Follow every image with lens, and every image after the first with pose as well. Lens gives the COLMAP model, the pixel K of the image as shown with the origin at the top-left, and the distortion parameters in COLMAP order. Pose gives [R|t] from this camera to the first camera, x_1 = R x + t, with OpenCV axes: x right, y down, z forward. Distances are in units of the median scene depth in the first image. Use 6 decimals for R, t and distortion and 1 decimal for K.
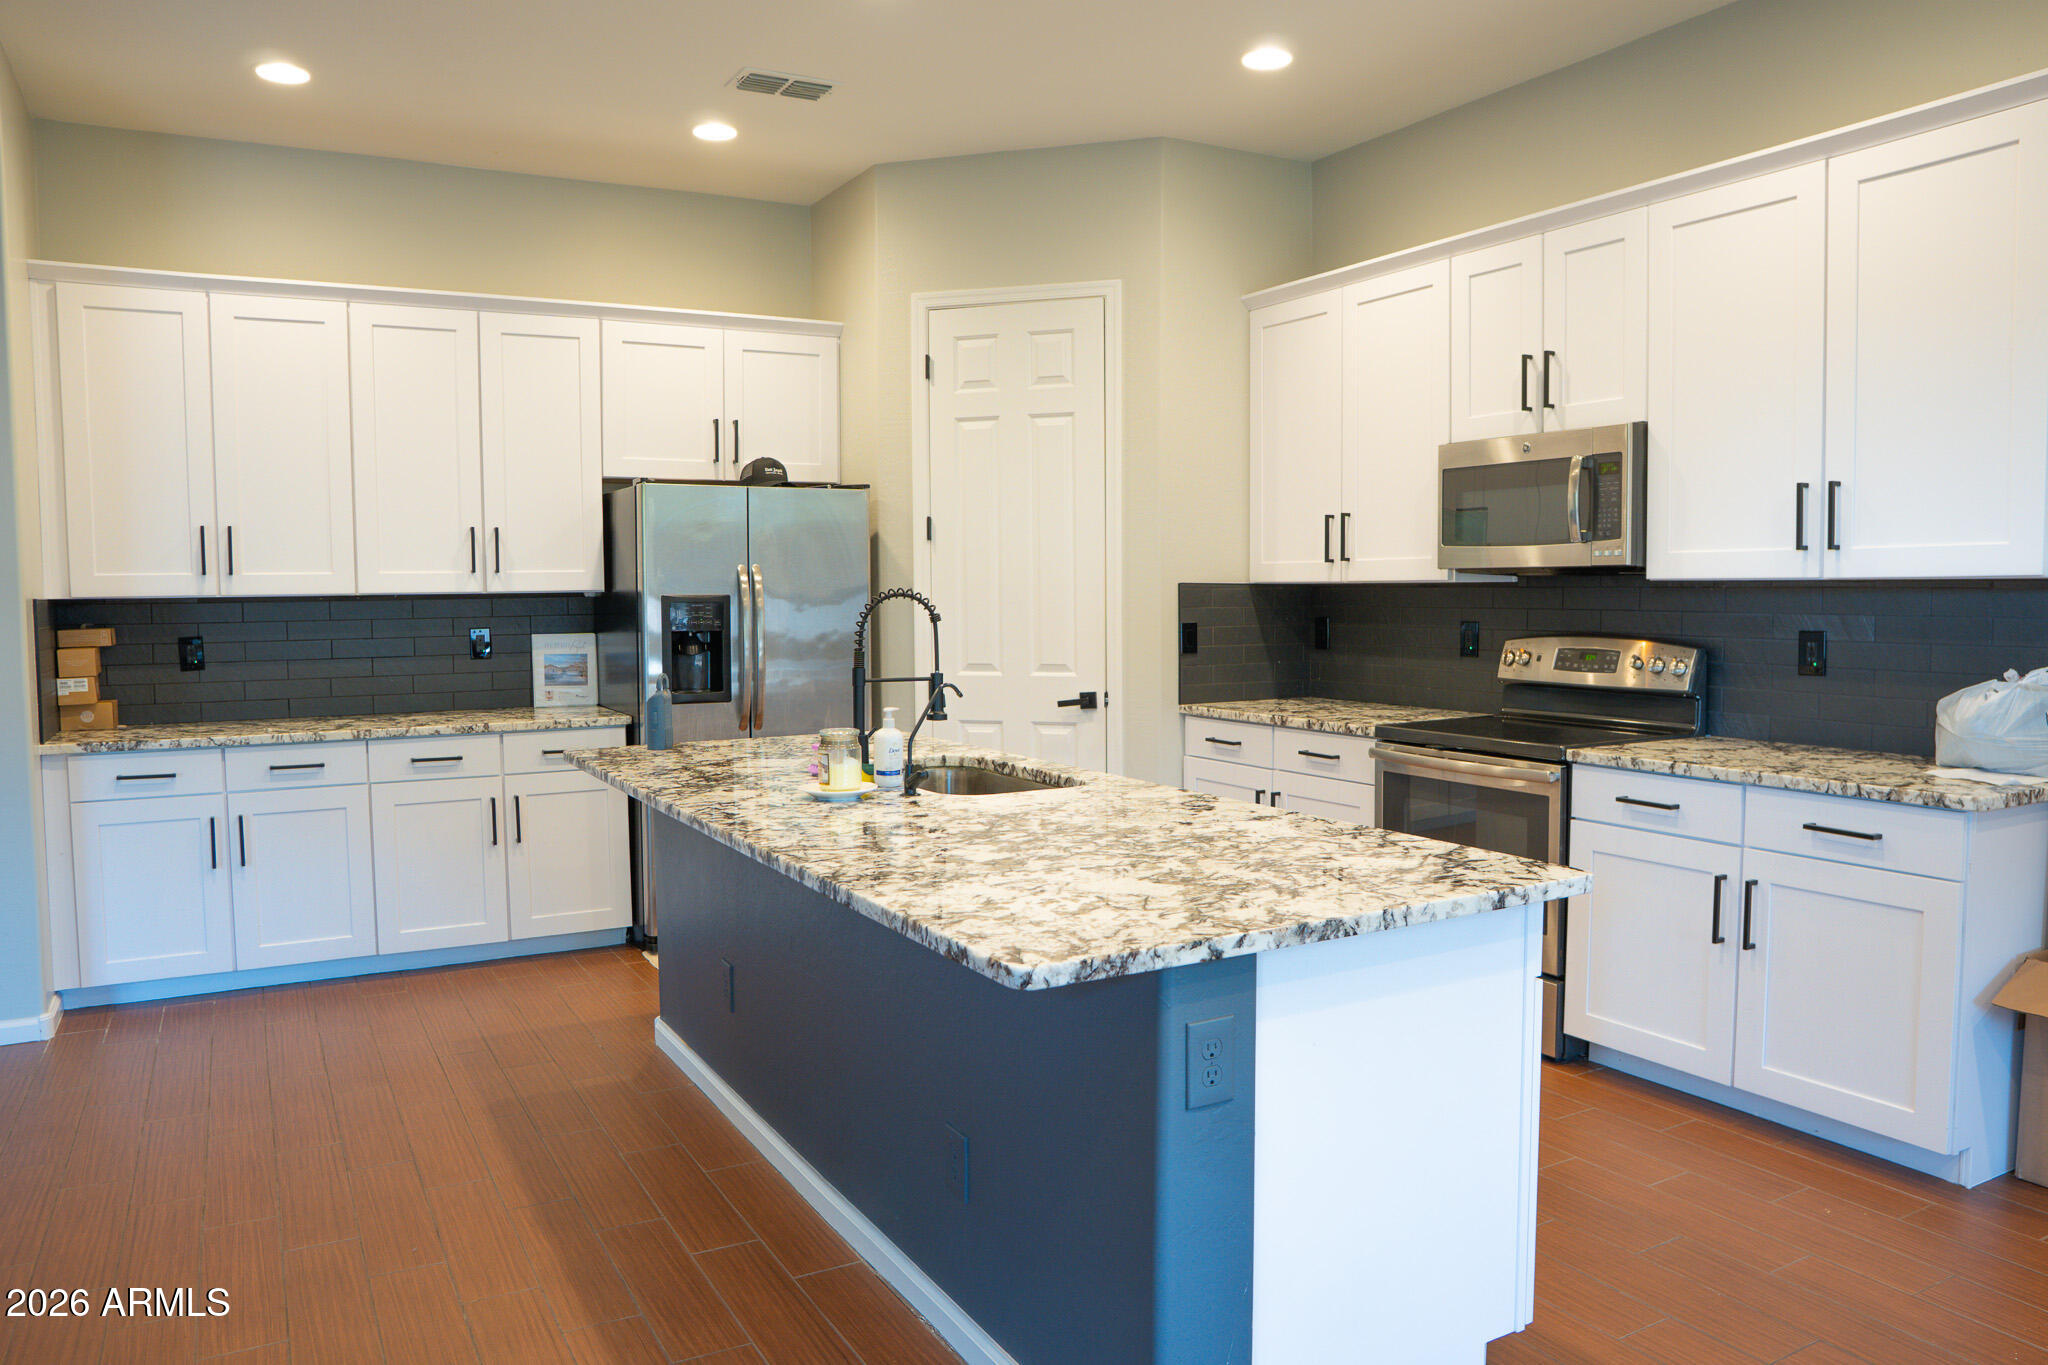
lens RADIAL K [[1452.5, 0, 1030.6], [0, 1452.5, 690.3], [0, 0, 1]] dist [-0.111233, 0.077864]
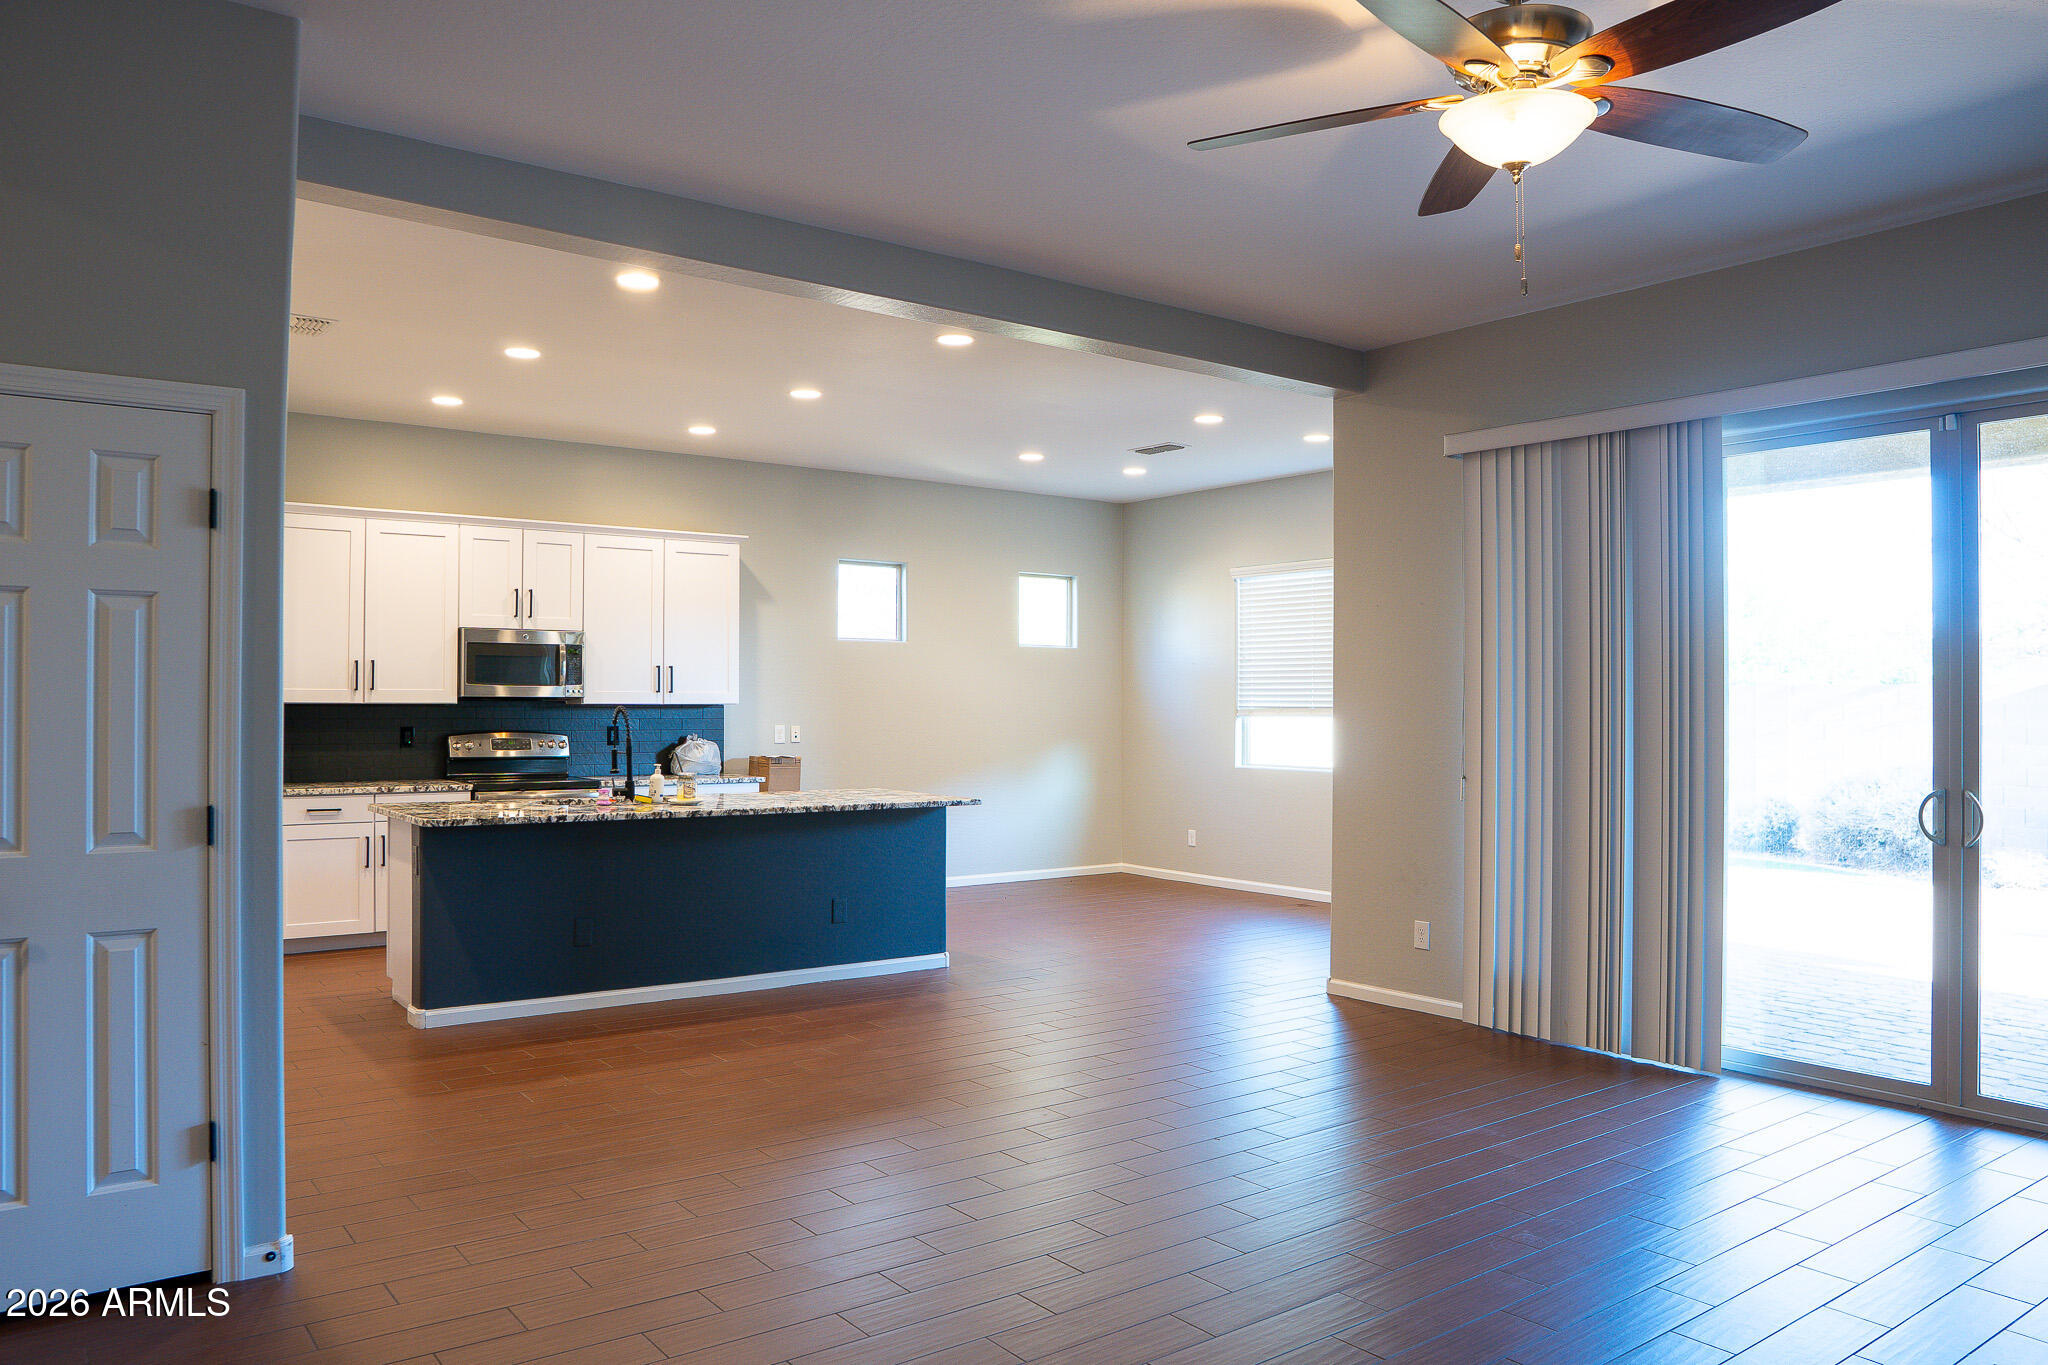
lens RADIAL K [[1439.3, 0, 1028.6], [0, 1439.3, 689.5], [0, 0, 1]] dist [-0.107026, 0.069467]
pose [[-0.132526, 0.018911, 0.990999, -1.600301], [0.068898, 0.997575, -0.009823, -0.027647], [-0.988782, 0.066976, -0.133507, 0.547078]]
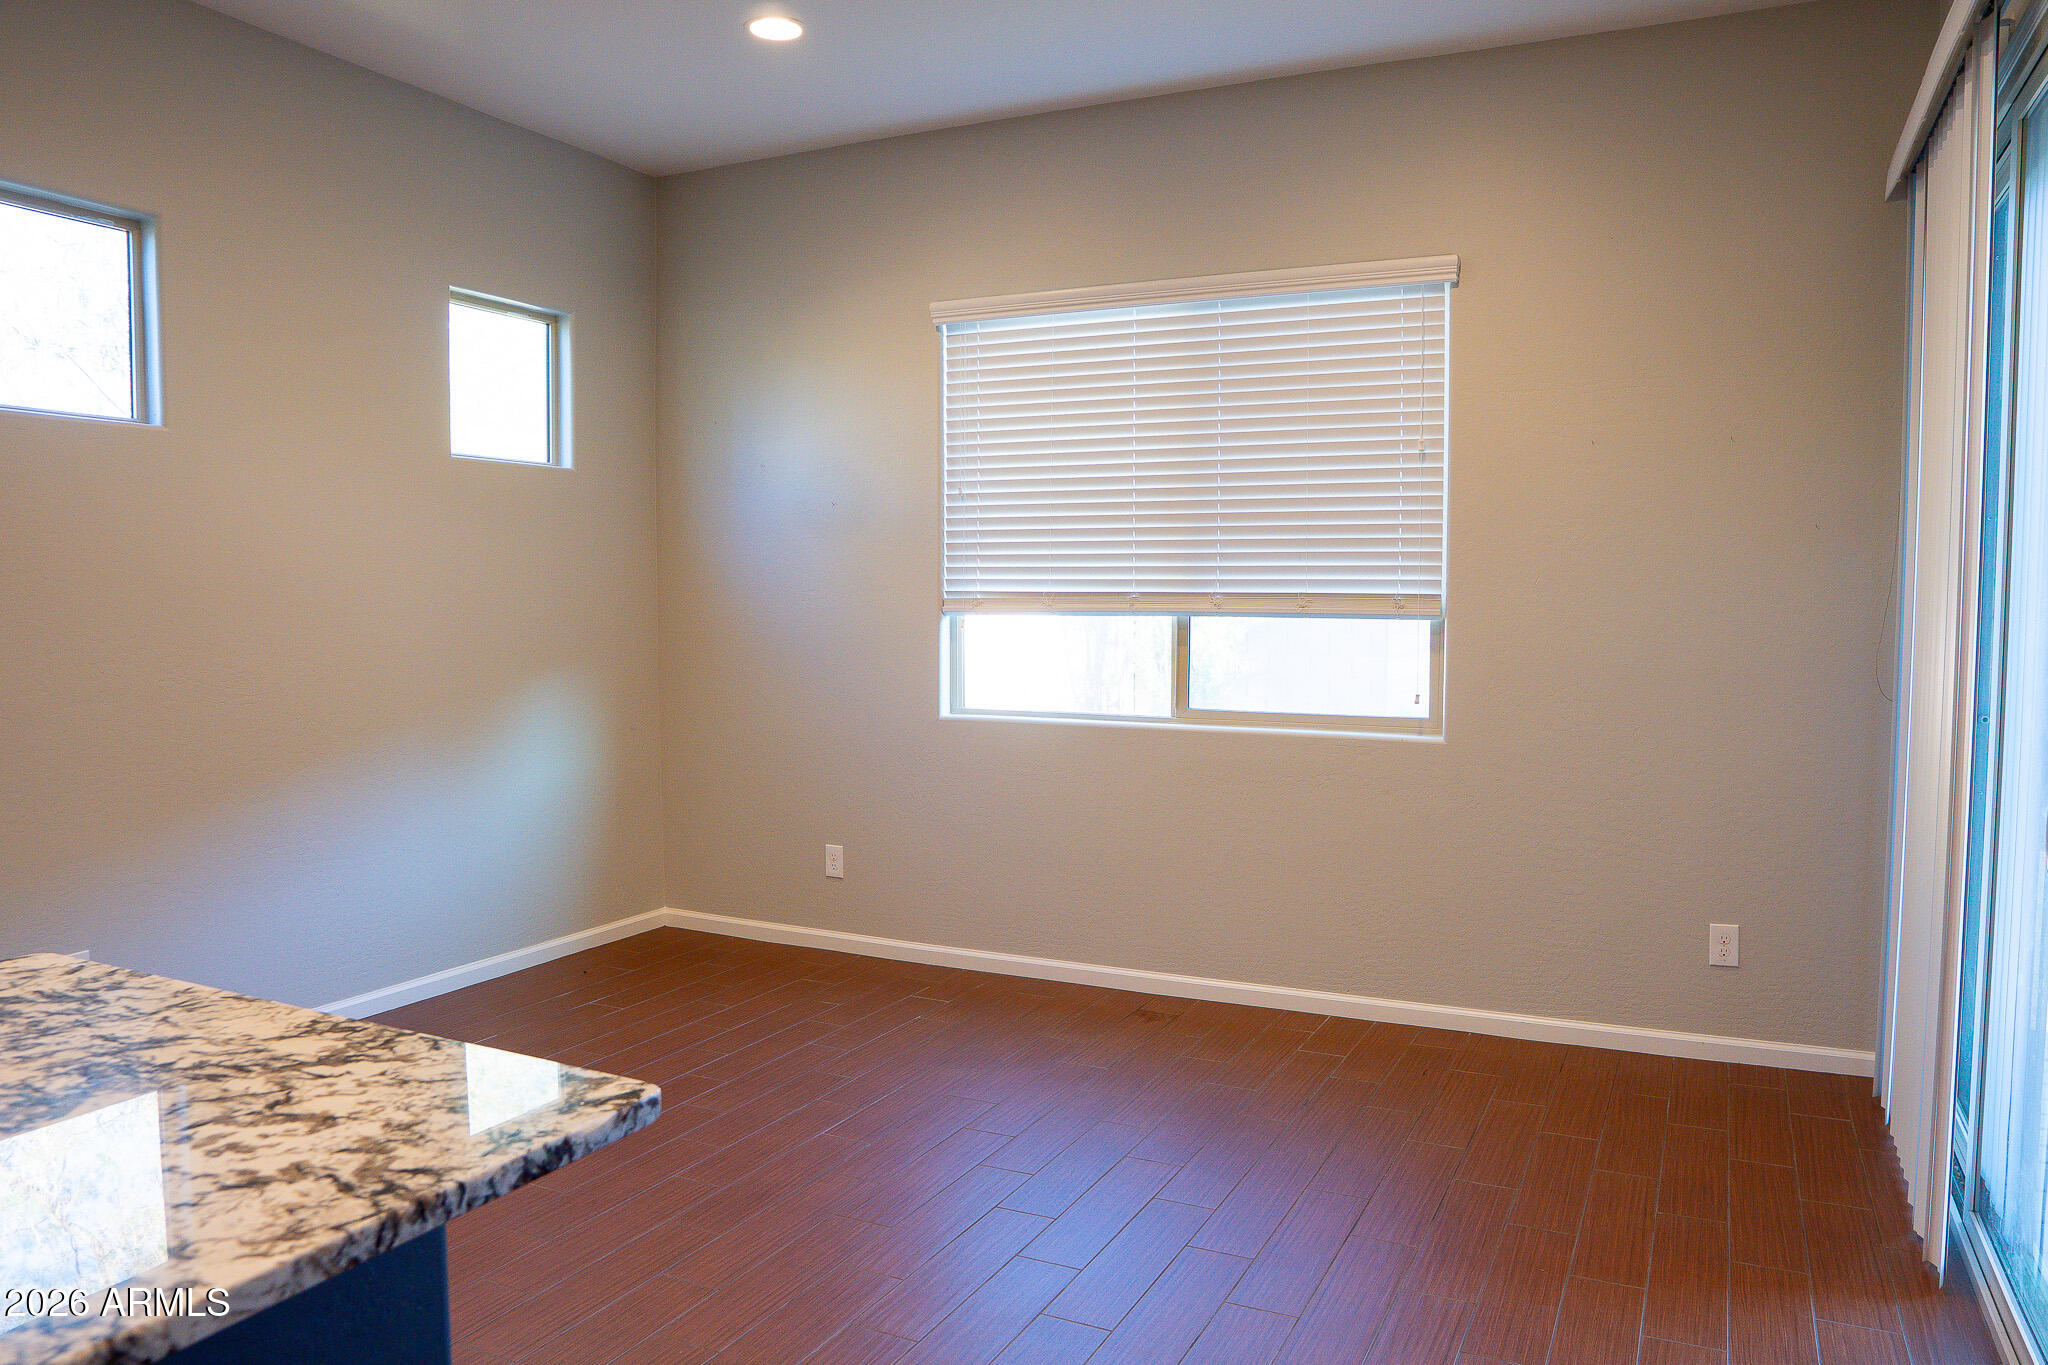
lens RADIAL K [[1439.3, 0, 1028.6], [0, 1439.3, 689.5], [0, 0, 1]] dist [-0.107026, 0.069467]
pose [[-0.567580, -0.047588, 0.821942, -0.288678], [0.062096, 0.993010, 0.100372, -0.033216], [-0.820973, 0.108009, -0.560658, 0.487321]]
